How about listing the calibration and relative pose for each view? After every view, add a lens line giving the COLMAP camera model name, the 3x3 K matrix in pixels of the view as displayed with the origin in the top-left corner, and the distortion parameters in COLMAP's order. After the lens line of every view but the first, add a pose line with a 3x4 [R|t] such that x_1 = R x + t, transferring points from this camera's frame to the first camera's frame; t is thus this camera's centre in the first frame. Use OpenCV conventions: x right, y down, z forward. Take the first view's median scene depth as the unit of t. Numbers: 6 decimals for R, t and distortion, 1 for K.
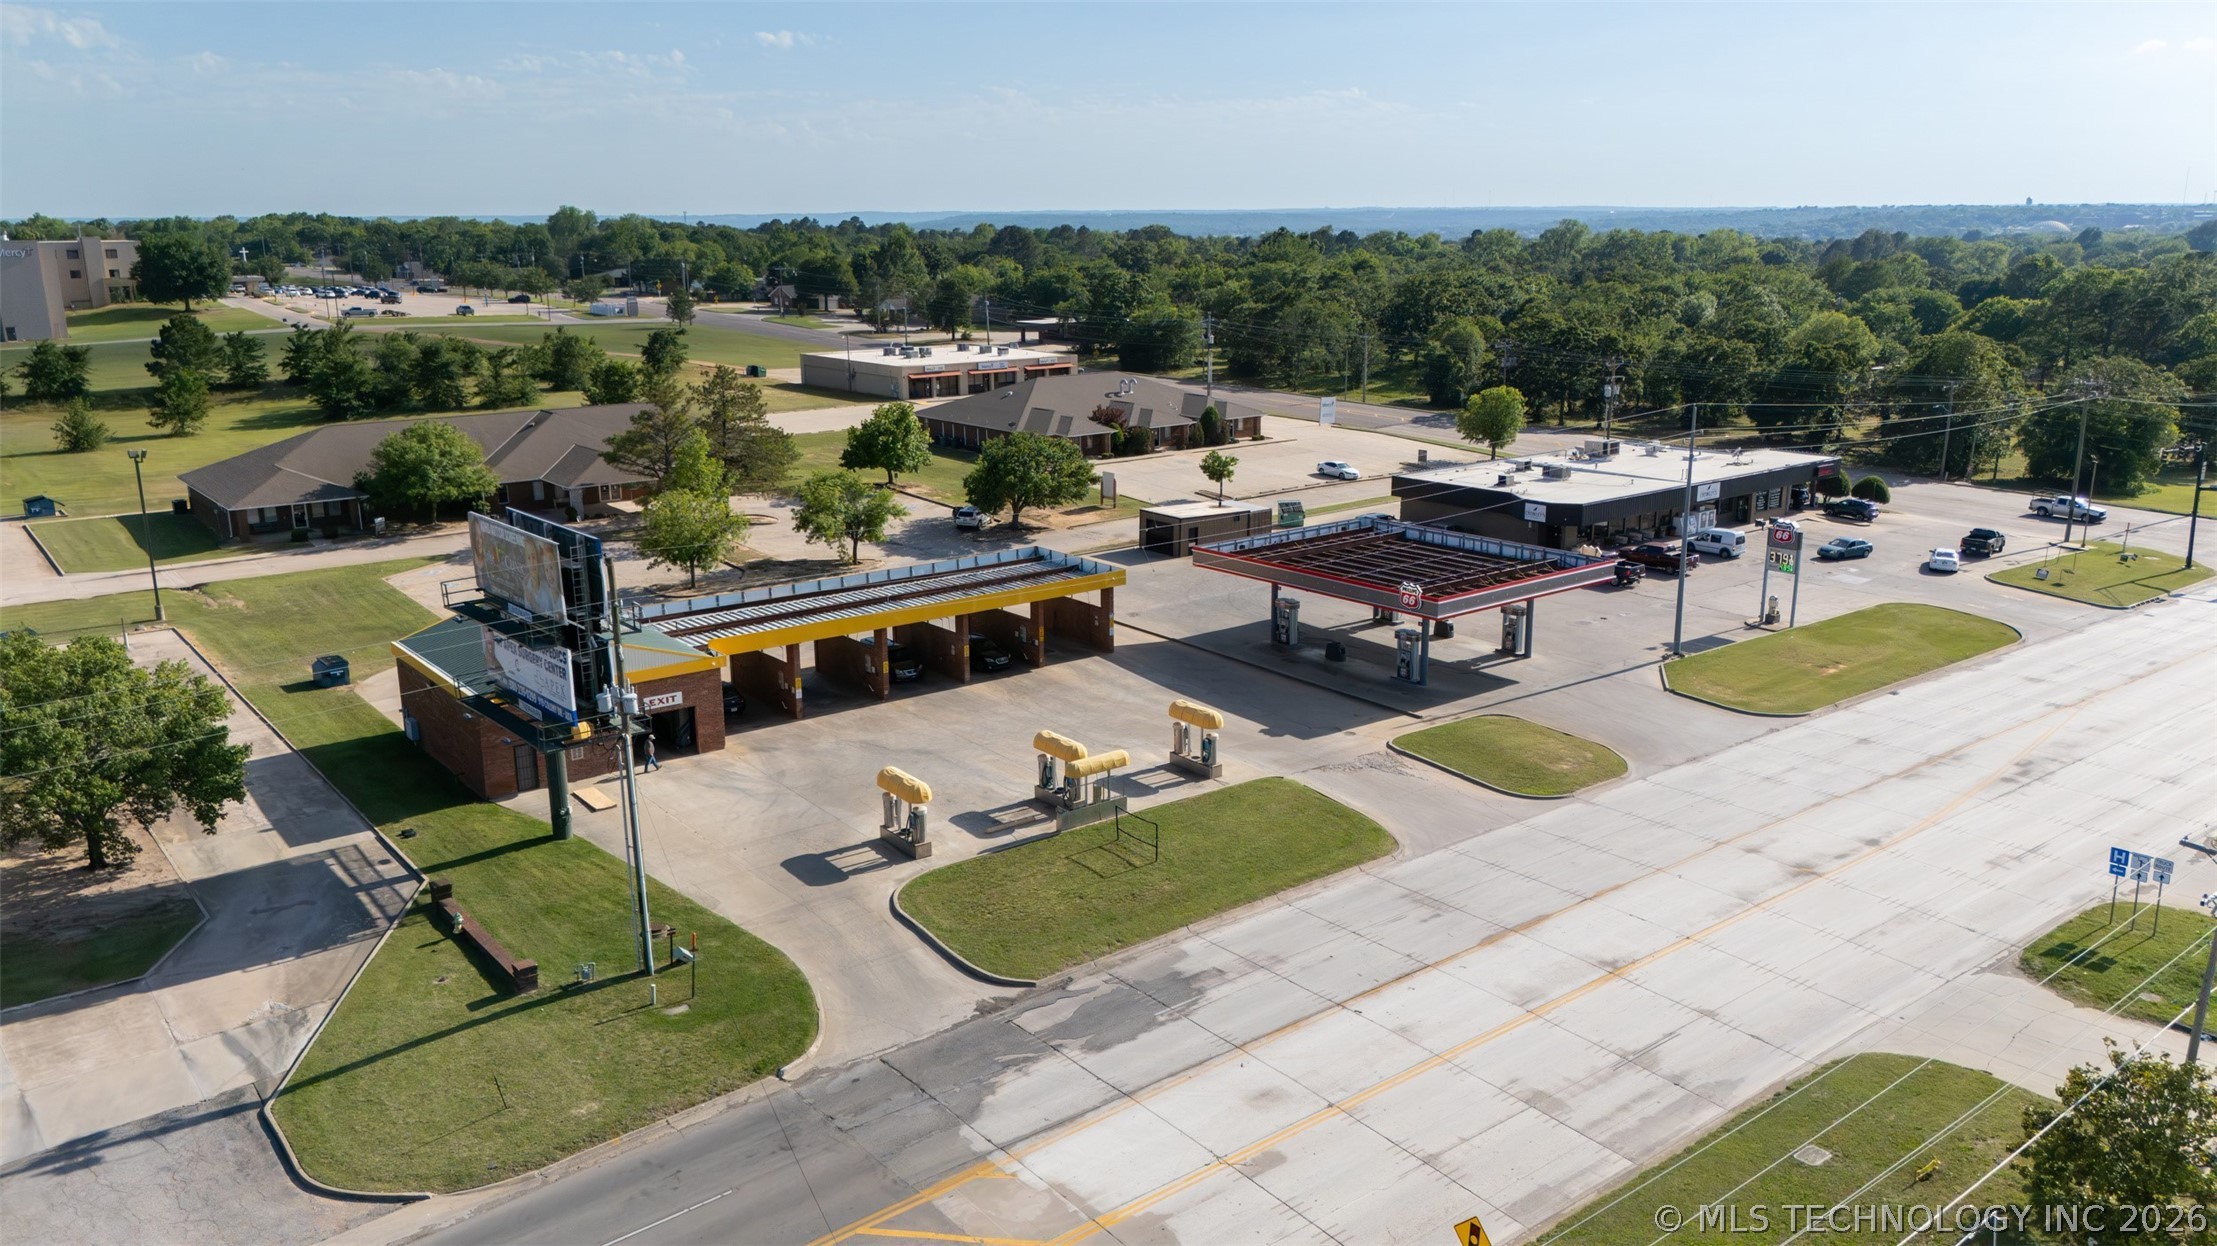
lens RADIAL K [[1625.8, 0, 1108.5], [0, 1625.8, 623.0], [0, 0, 1]] dist [0.107904, -0.127353]
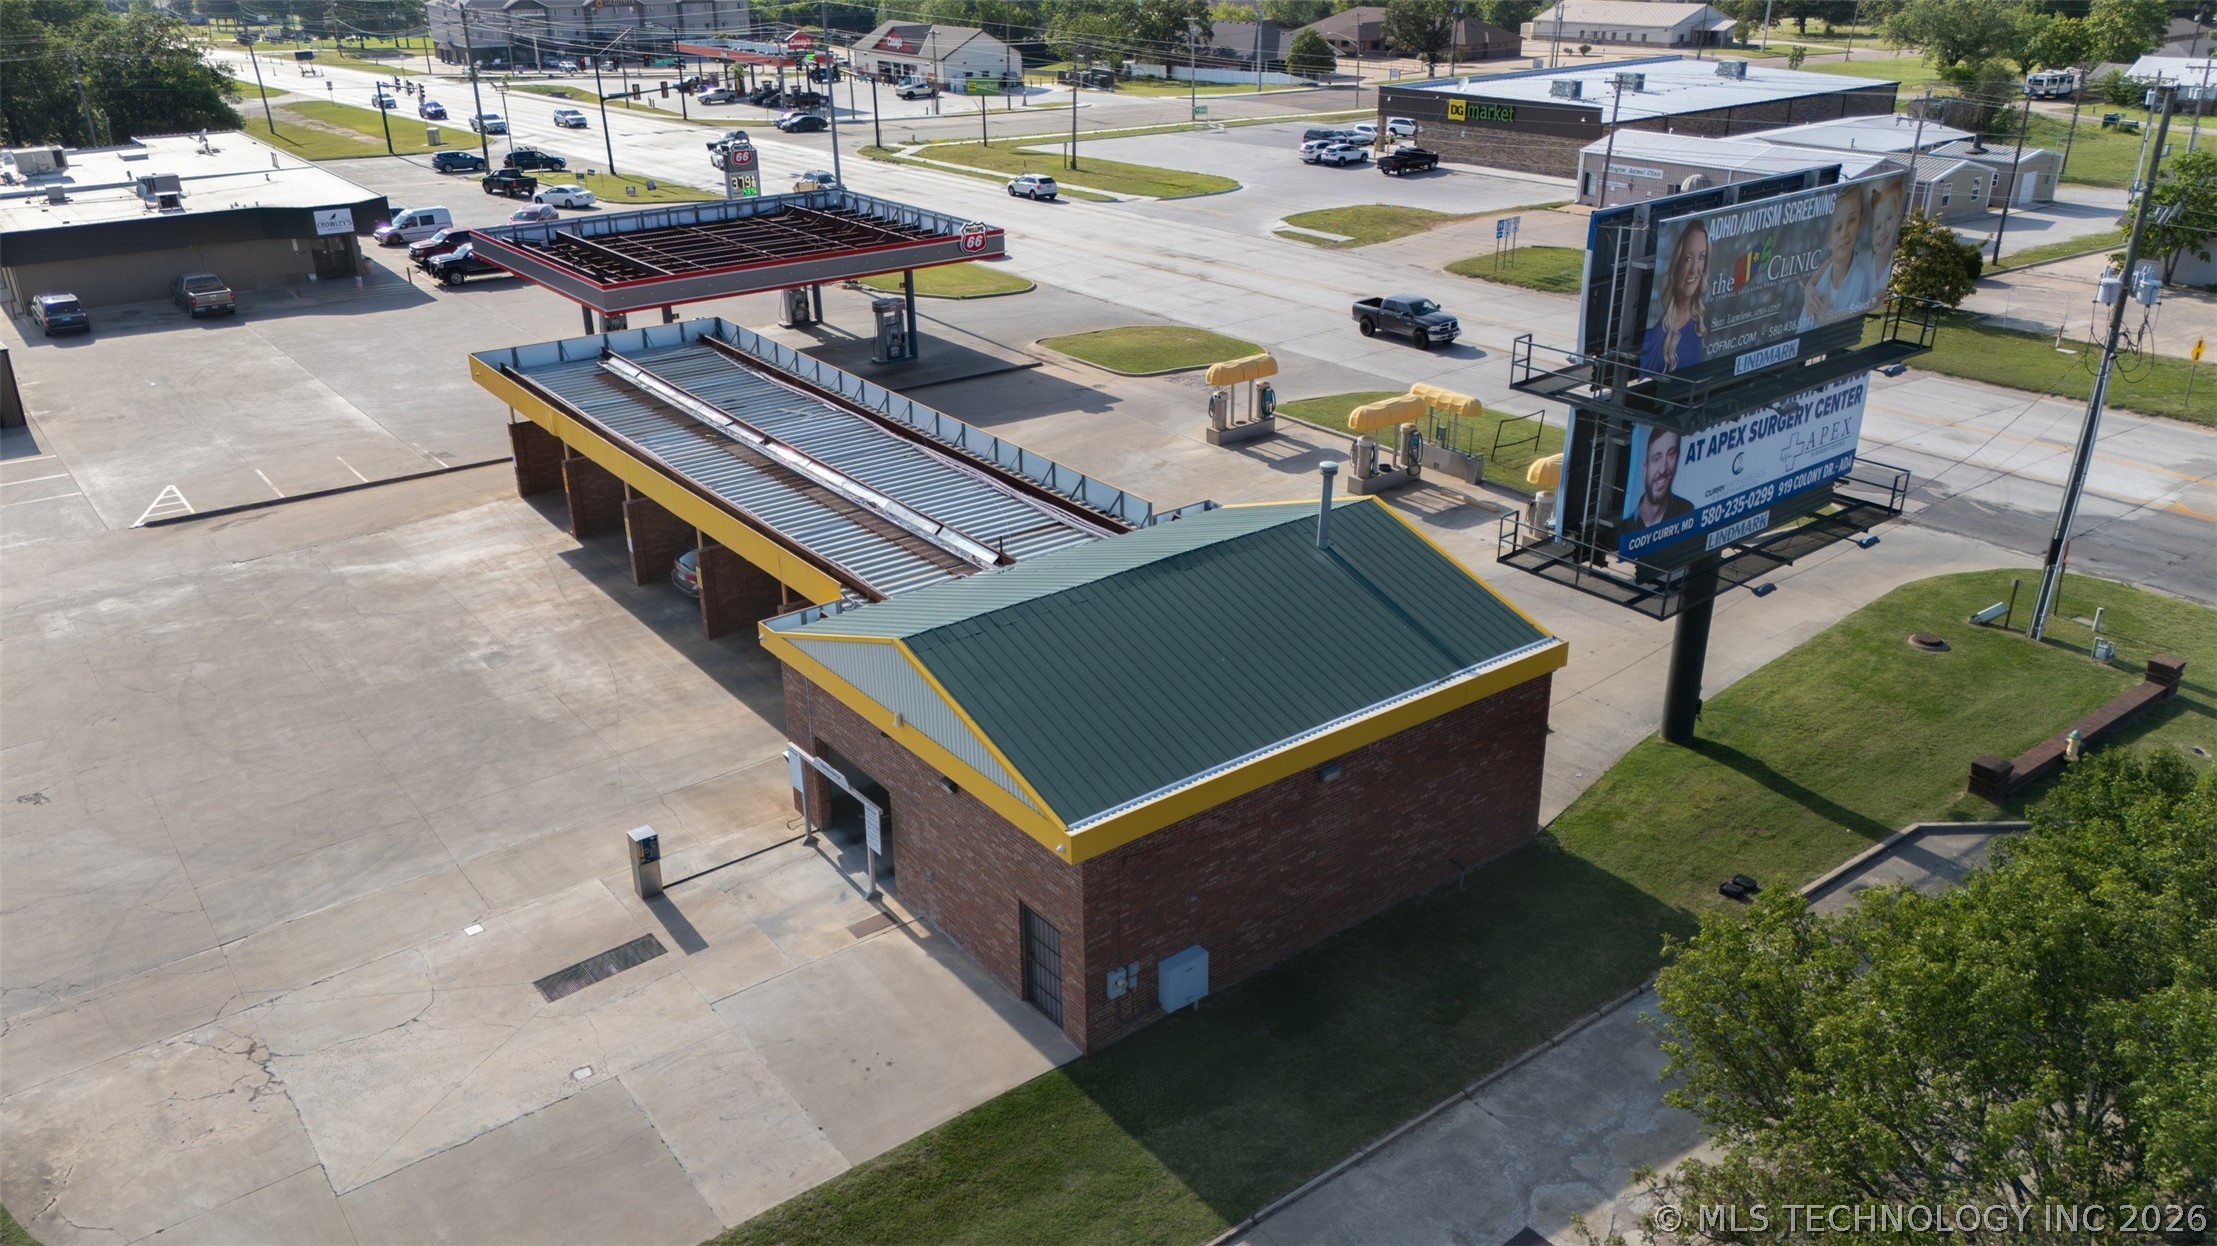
lens RADIAL K [[1629.9, 0, 1115.7], [0, 1629.9, 631.2], [0, 0, 1]] dist [0.077460, -0.074716]
pose [[0.013390, -0.400021, 0.916408, -0.710435], [0.250924, 0.888508, 0.384176, -0.149969], [-0.967914, 0.224805, 0.112272, 0.925609]]
